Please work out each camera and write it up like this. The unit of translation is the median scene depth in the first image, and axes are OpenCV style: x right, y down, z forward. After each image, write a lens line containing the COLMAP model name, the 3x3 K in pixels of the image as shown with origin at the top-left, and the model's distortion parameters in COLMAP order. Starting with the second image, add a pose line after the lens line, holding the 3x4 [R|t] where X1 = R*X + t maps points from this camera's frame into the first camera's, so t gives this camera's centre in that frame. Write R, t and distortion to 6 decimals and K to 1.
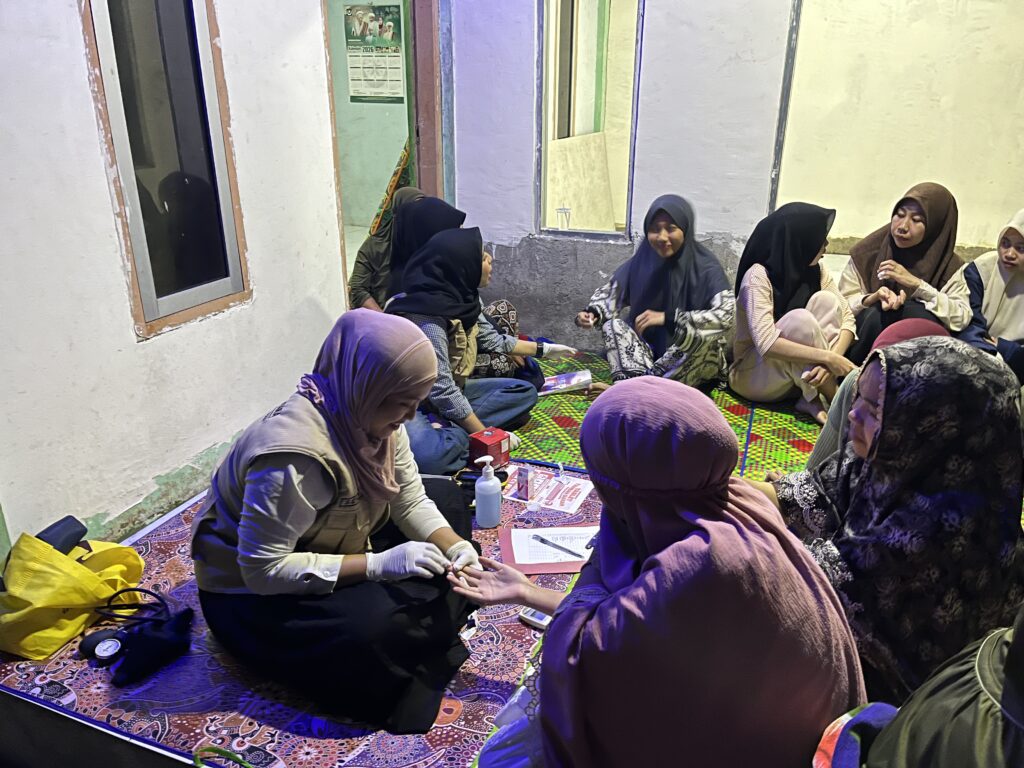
lens RADIAL K [[822.6, 0, 515.8], [0, 822.6, 378.8], [0, 0, 1]] dist [0.028187, -0.074996]
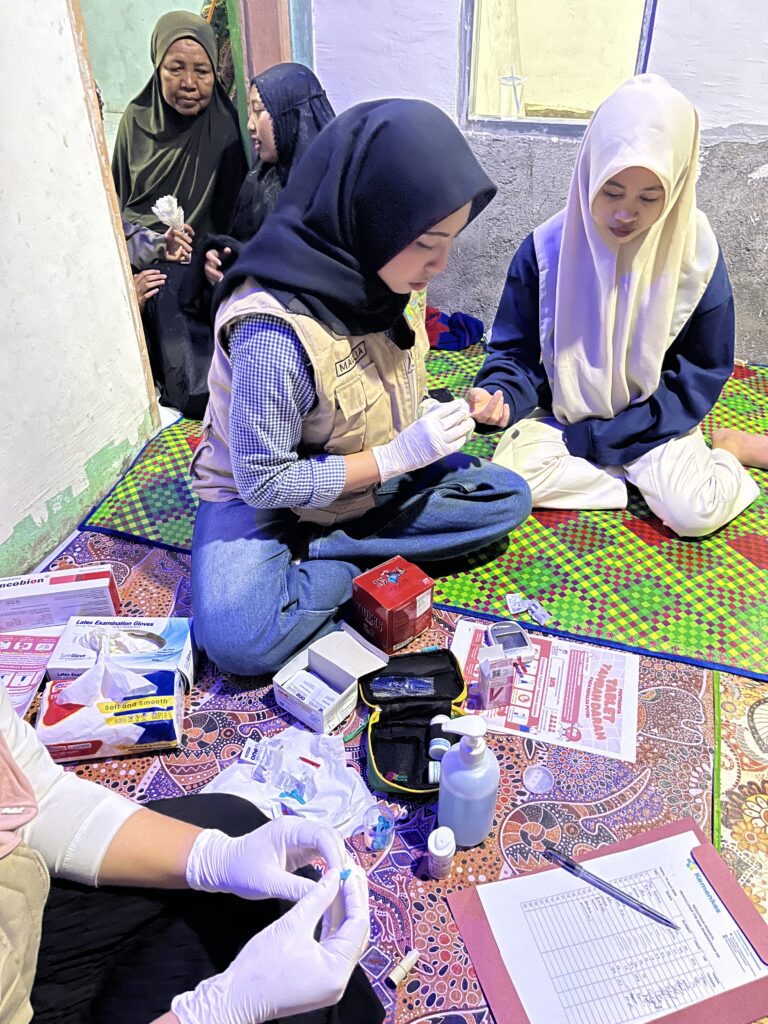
lens RADIAL K [[822.6, 0, 380.7], [0, 822.6, 521.9], [0, 0, 1]] dist [0.028187, -0.074996]
pose [[0.998688, -0.037559, 0.034800, -0.059683], [0.026392, 0.960007, 0.278731, -0.076238], [-0.043877, -0.277447, 0.959739, 0.387013]]
